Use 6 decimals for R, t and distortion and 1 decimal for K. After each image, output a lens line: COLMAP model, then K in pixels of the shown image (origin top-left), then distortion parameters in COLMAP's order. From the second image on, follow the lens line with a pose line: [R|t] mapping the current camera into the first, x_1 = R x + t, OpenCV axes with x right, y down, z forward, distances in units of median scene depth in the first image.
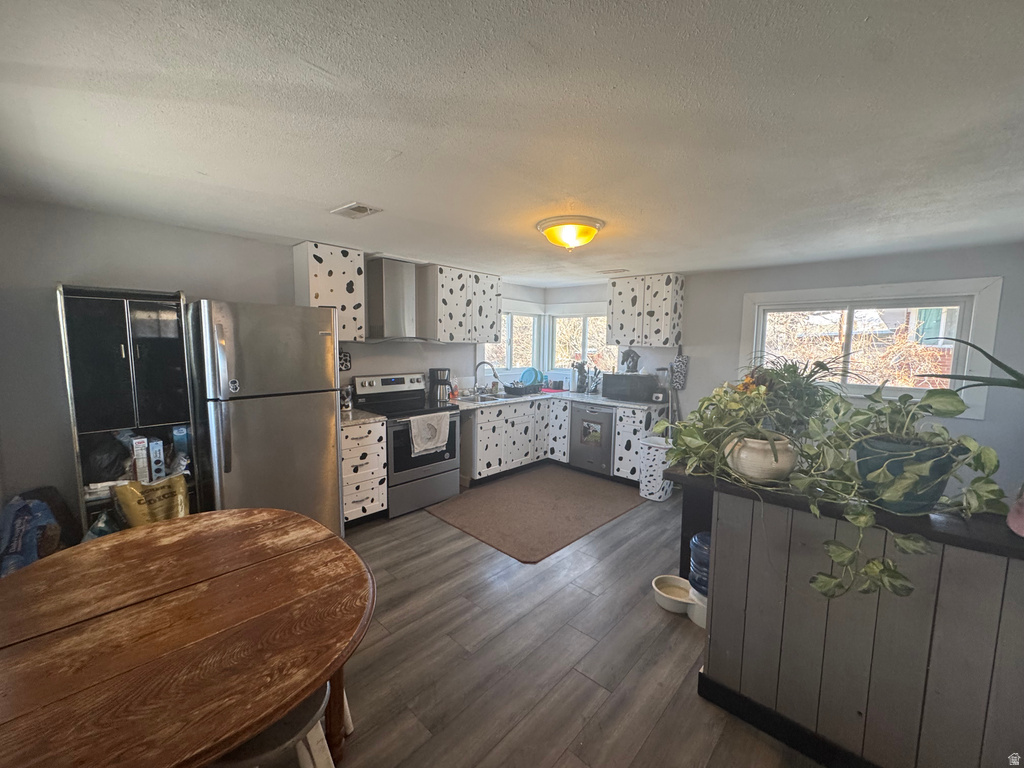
lens RADIAL K [[410.0, 0, 511.6], [0, 410.0, 384.6], [0, 0, 1]] dist [-0.003585, 0.000986]
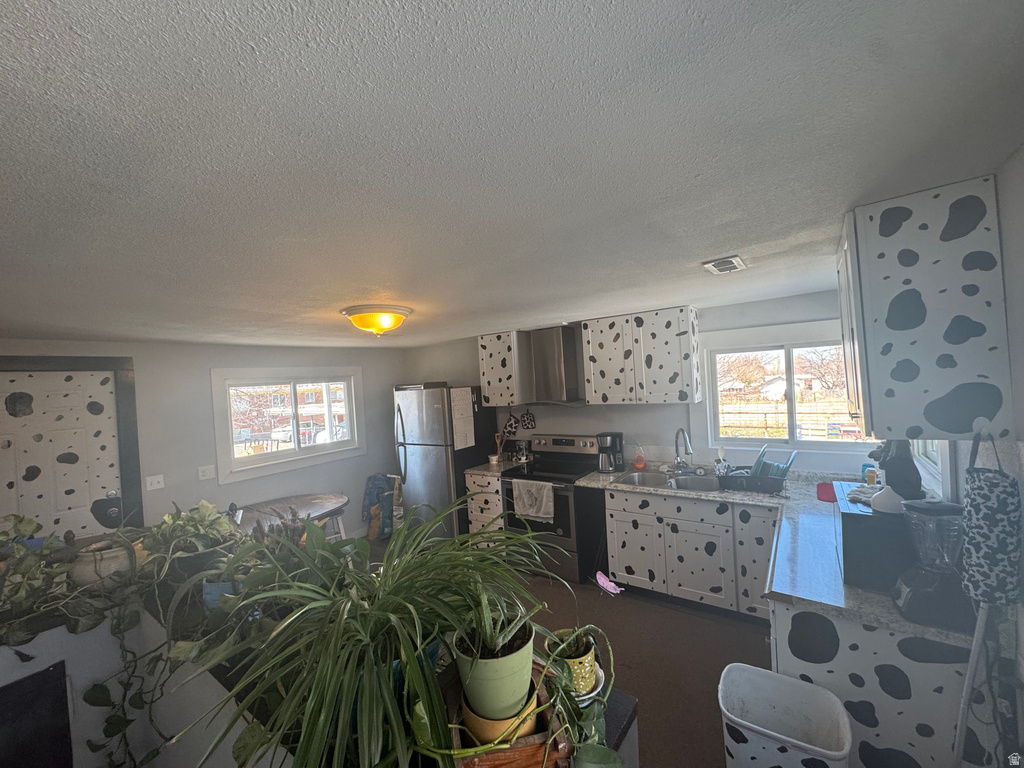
lens RADIAL K [[410.0, 0, 510.9], [0, 410.0, 384.8], [0, 0, 1]] dist [-0.003585, 0.000986]
pose [[0.128010, -0.014451, -0.991668, 0.676226], [-0.038689, 0.999060, -0.019553, -0.120007], [0.991018, 0.040870, 0.127330, 0.700294]]
